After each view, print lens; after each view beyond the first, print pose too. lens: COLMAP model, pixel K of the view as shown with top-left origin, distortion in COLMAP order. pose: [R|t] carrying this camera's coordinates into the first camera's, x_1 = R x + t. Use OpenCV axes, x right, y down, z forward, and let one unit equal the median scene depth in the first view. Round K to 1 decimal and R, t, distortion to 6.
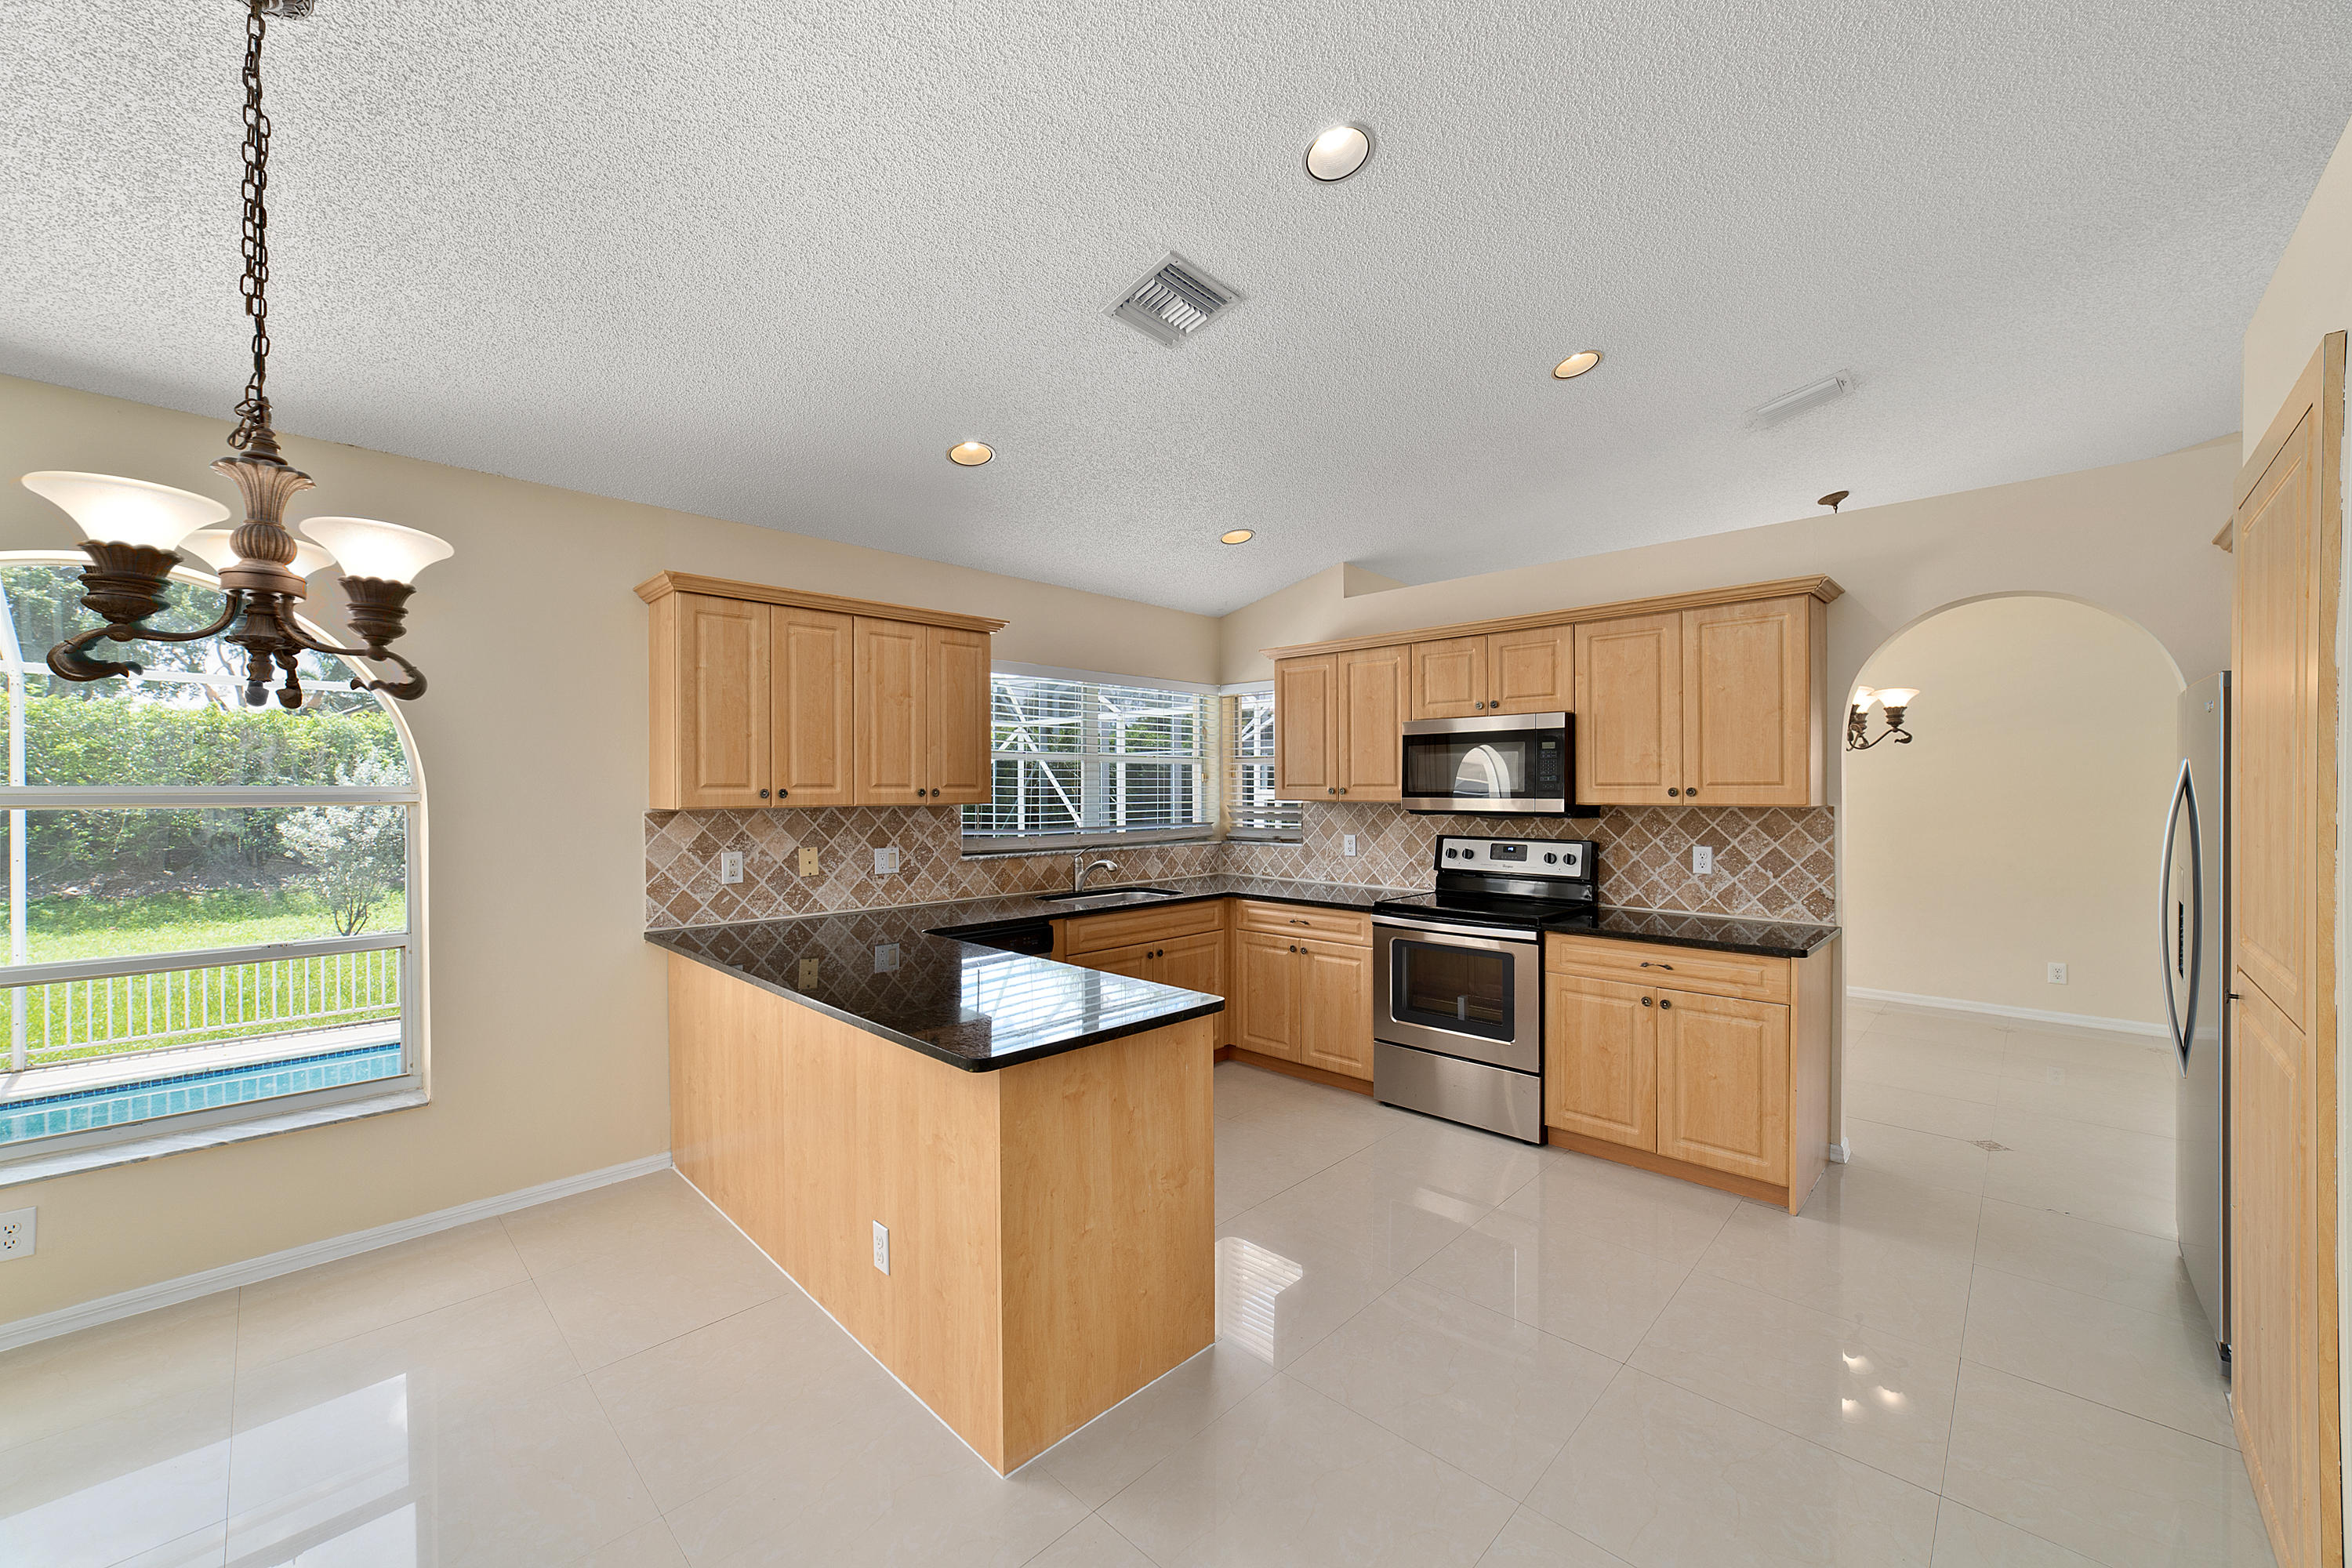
lens RADIAL K [[905.2, 0, 1170.7], [0, 905.2, 791.7], [0, 0, 1]] dist [-0.026377, 0.008797]
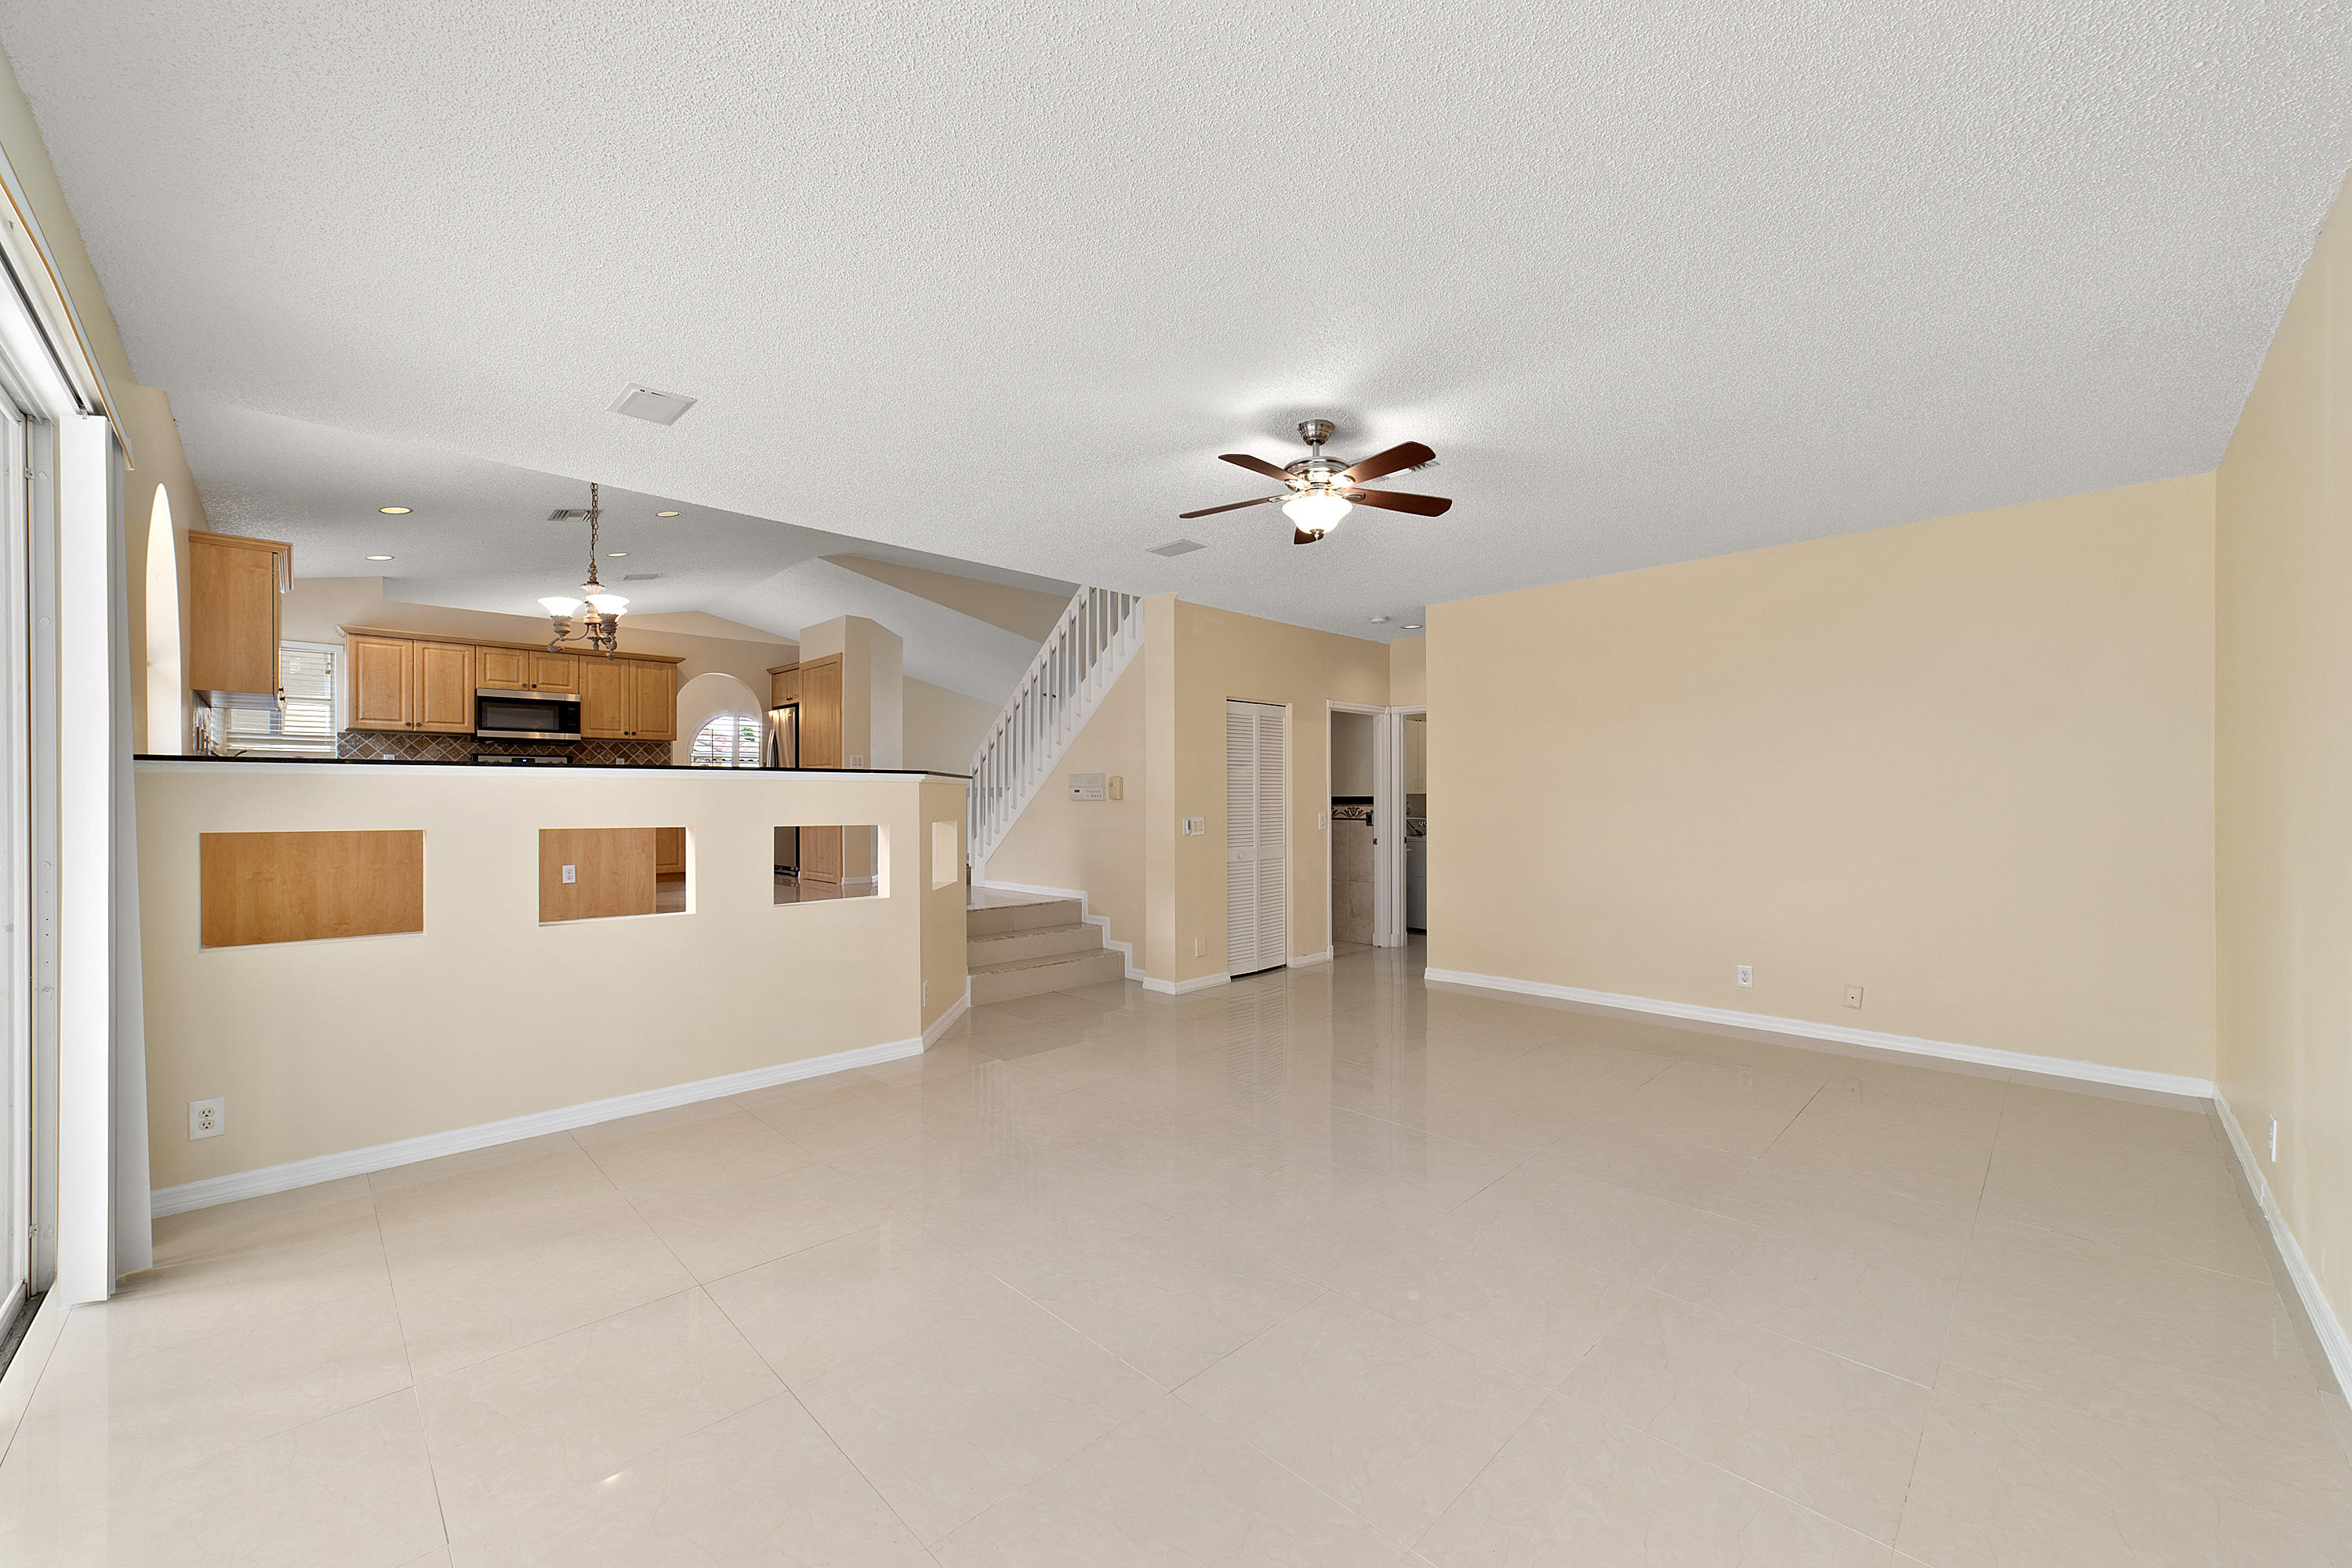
lens RADIAL K [[912.7, 0, 1173.6], [0, 912.7, 795.2], [0, 0, 1]] dist [-0.017509, 0.007979]
pose [[0.015232, 0.002738, 0.999880, -1.765658], [0.008848, 0.999957, -0.002873, 0.178112], [-0.999845, 0.008890, 0.015207, -0.488195]]
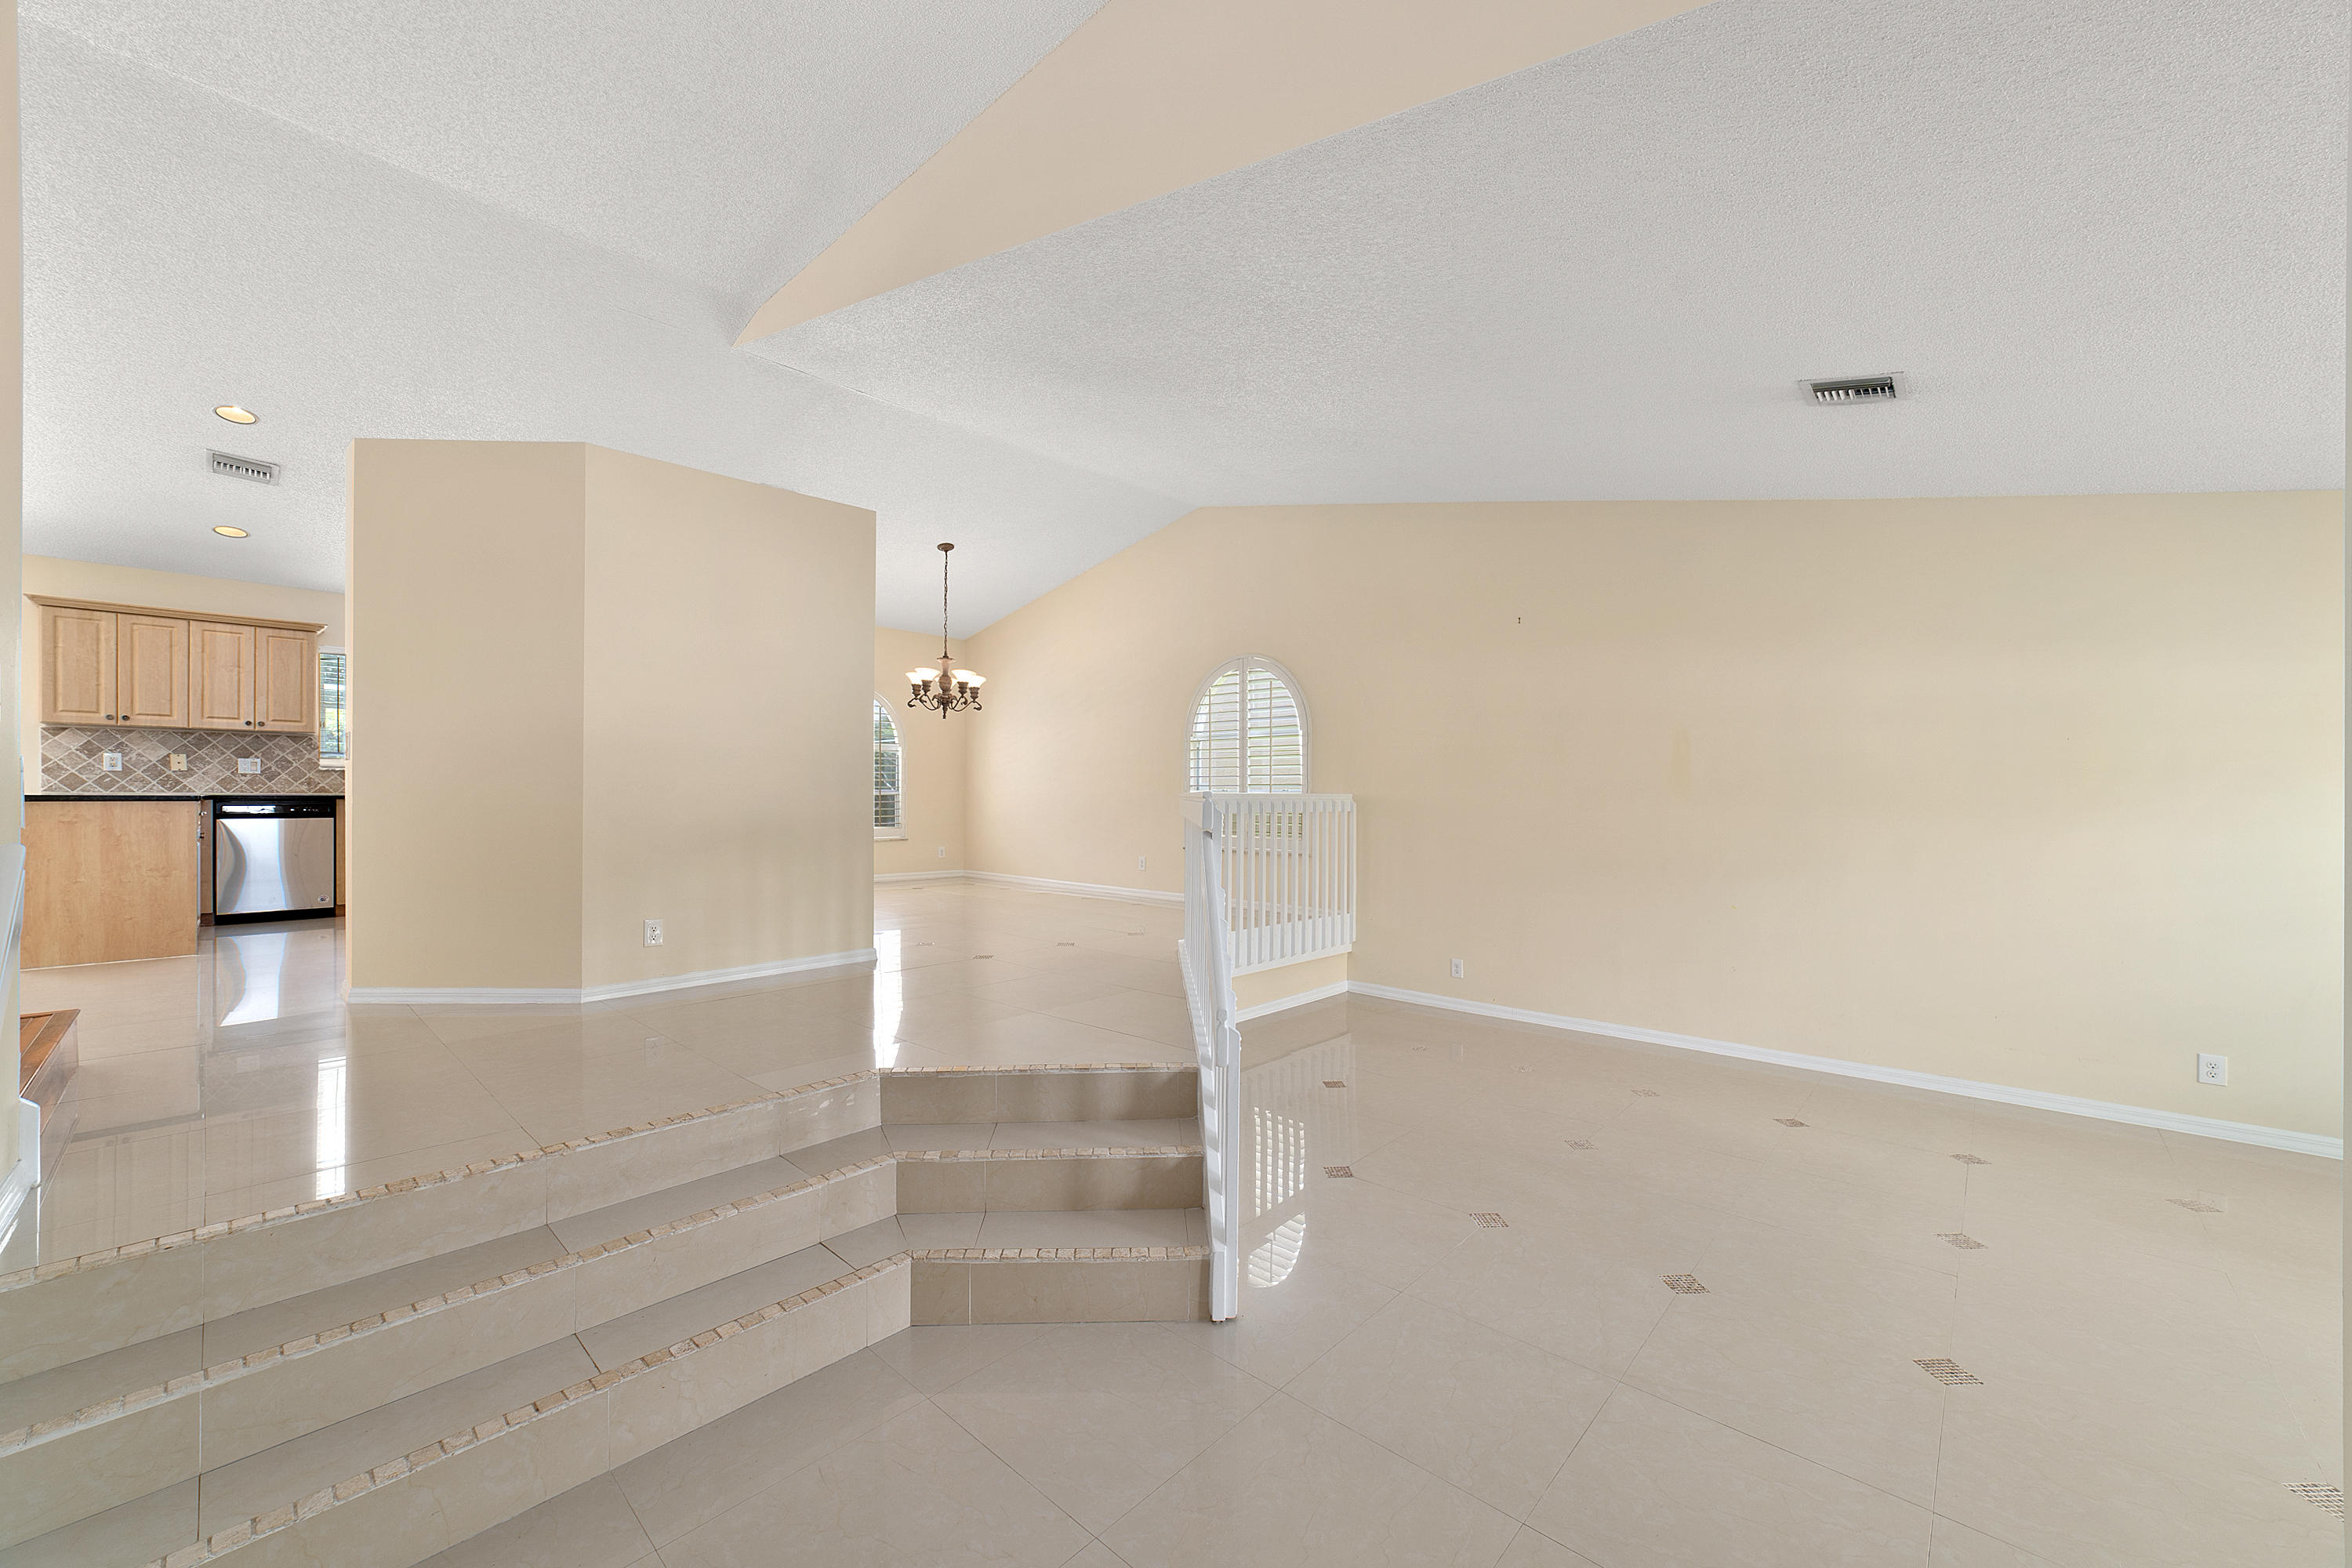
lens RADIAL K [[912.7, 0, 1173.6], [0, 912.7, 795.2], [0, 0, 1]] dist [-0.017509, 0.007979]
pose [[0.999689, 0.006589, 0.024047, 1.474871], [-0.006470, 0.999966, -0.005026, 0.138428], [-0.024079, 0.004869, 0.999698, -0.781813]]
